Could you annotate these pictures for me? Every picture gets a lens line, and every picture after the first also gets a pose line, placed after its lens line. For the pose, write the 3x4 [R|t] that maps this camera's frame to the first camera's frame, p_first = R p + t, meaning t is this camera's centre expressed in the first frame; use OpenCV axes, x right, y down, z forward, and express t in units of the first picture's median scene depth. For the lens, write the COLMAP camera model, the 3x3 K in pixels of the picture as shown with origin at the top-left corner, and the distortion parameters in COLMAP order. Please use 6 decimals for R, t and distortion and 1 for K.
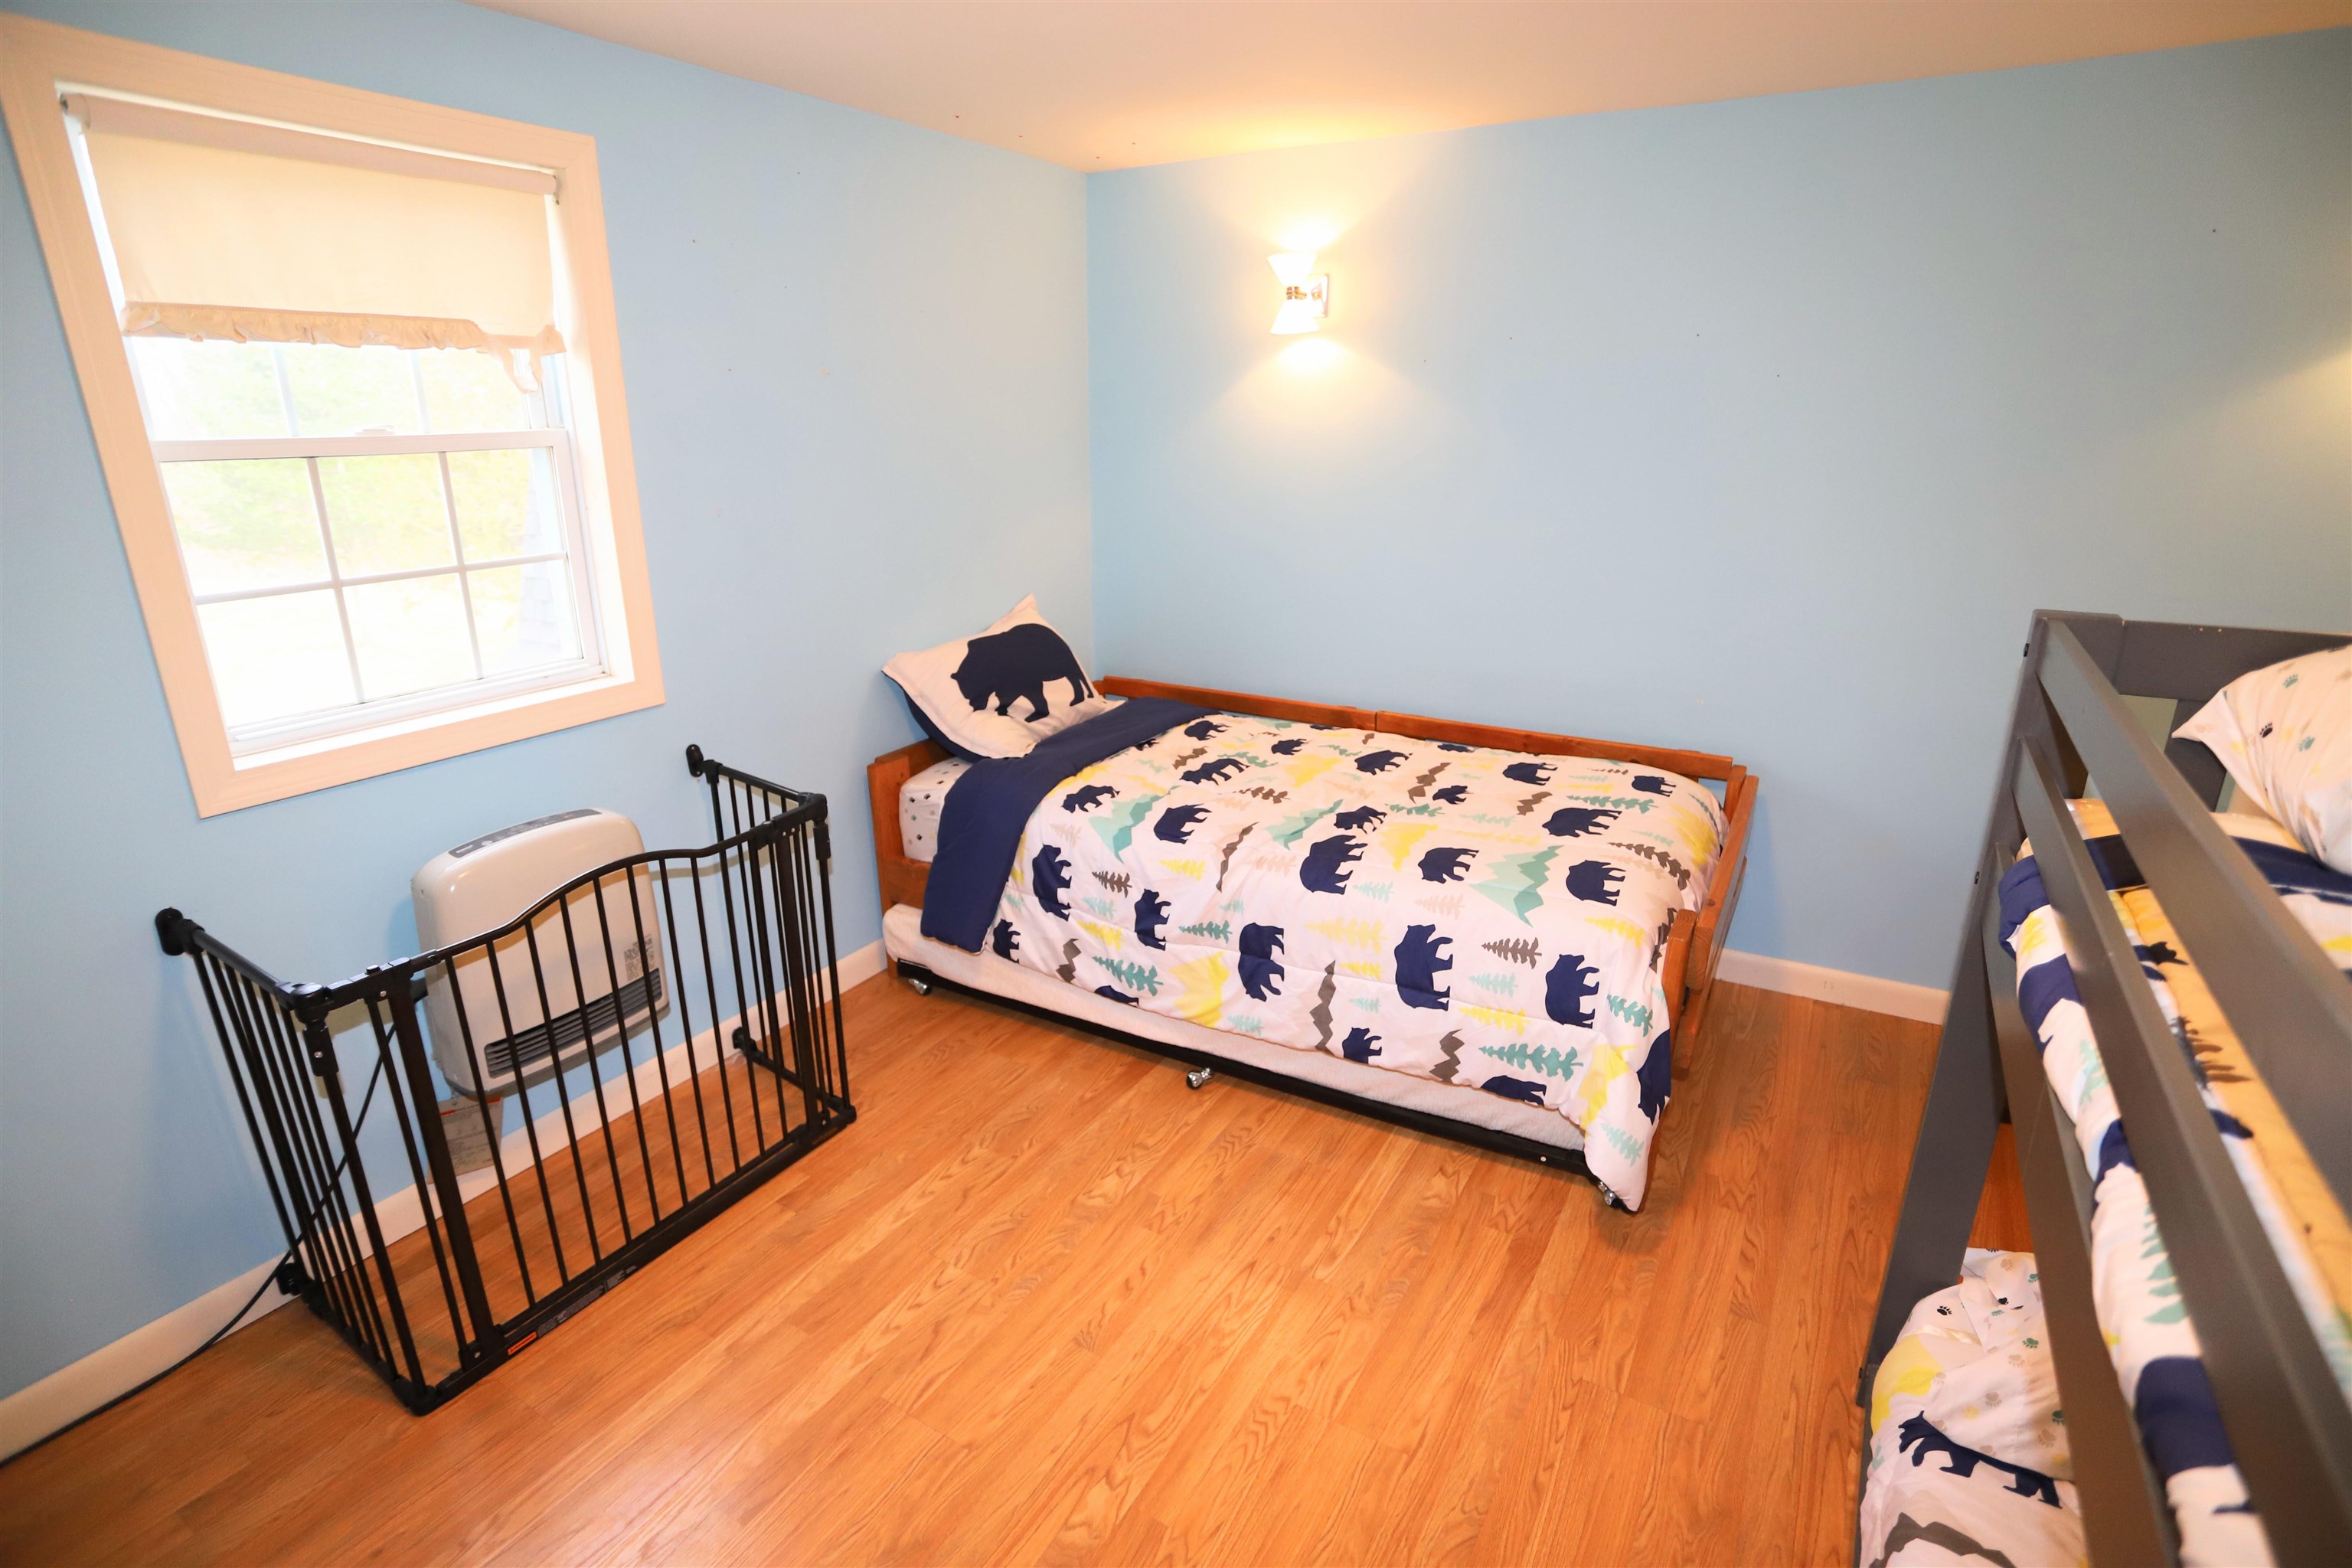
lens RADIAL K [[1145.6, 0, 1179.3], [0, 1145.6, 782.3], [0, 0, 1]] dist [-0.078662, 0.037094]
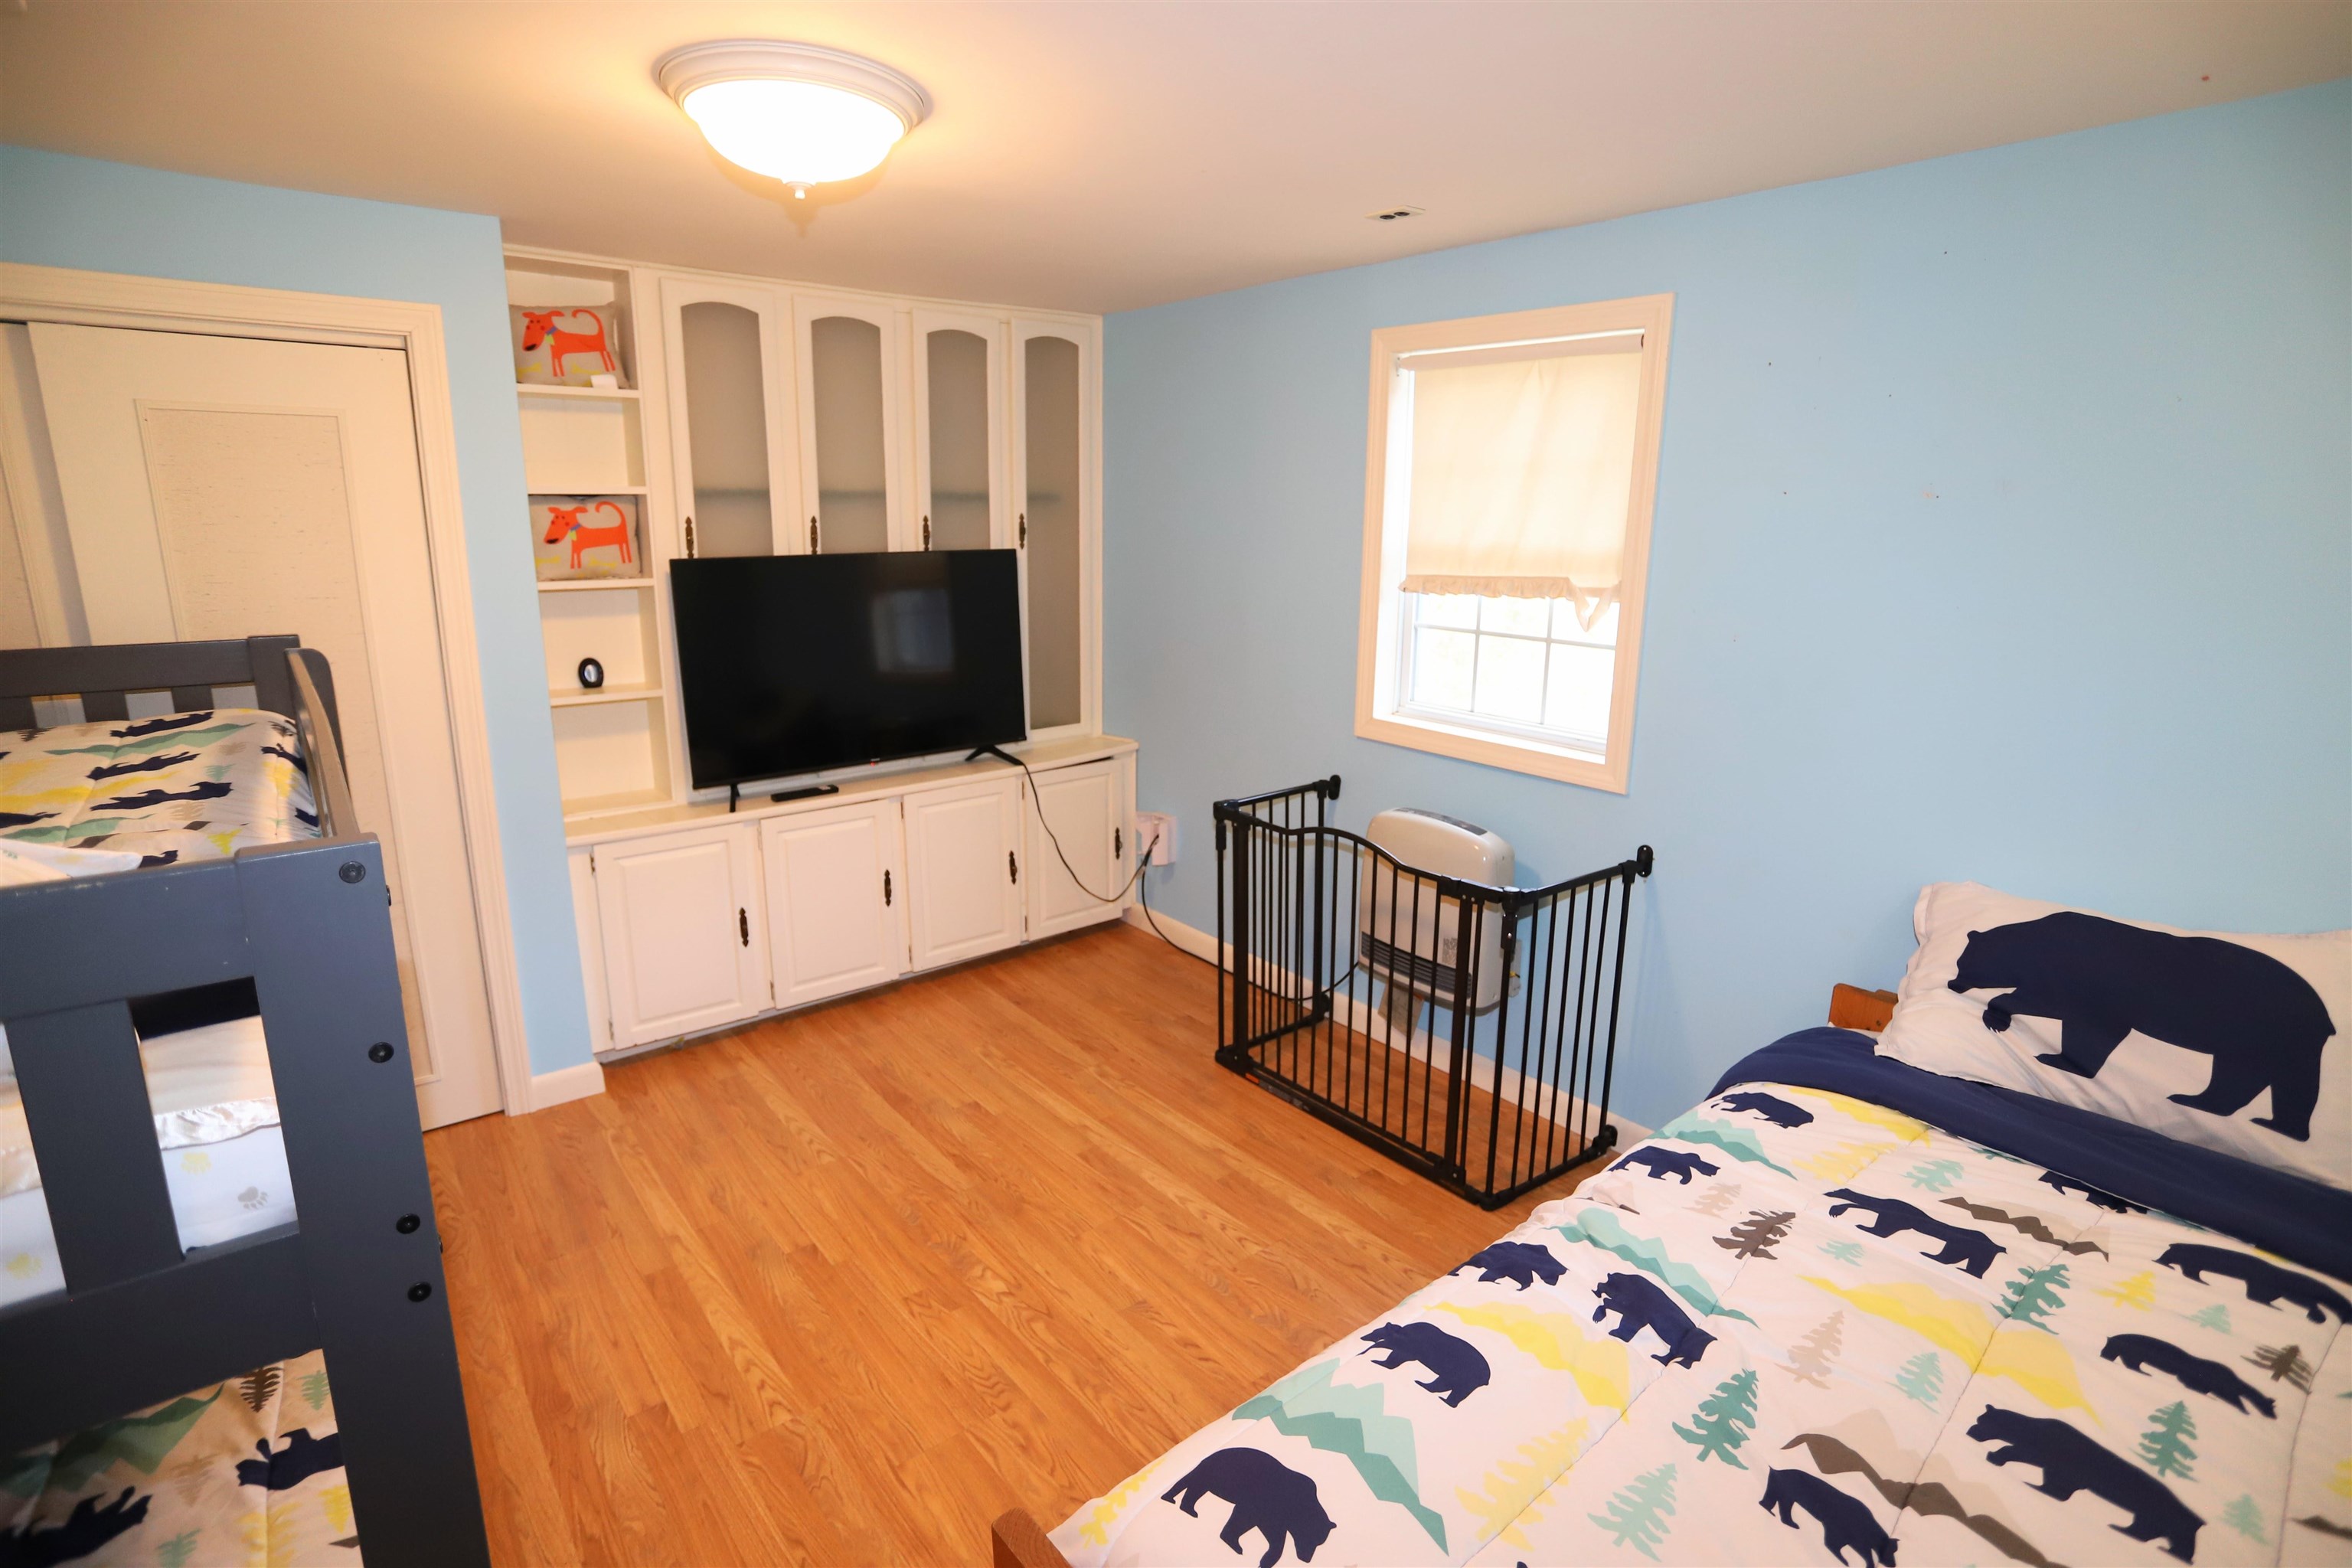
lens RADIAL K [[1145.6, 0, 1179.3], [0, 1145.6, 782.3], [0, 0, 1]] dist [-0.078662, 0.037094]
pose [[-0.345333, 0.210626, -0.914539, 0.776505], [-0.308719, 0.894759, 0.322644, -0.341718], [0.886249, 0.393756, -0.243966, 1.010669]]
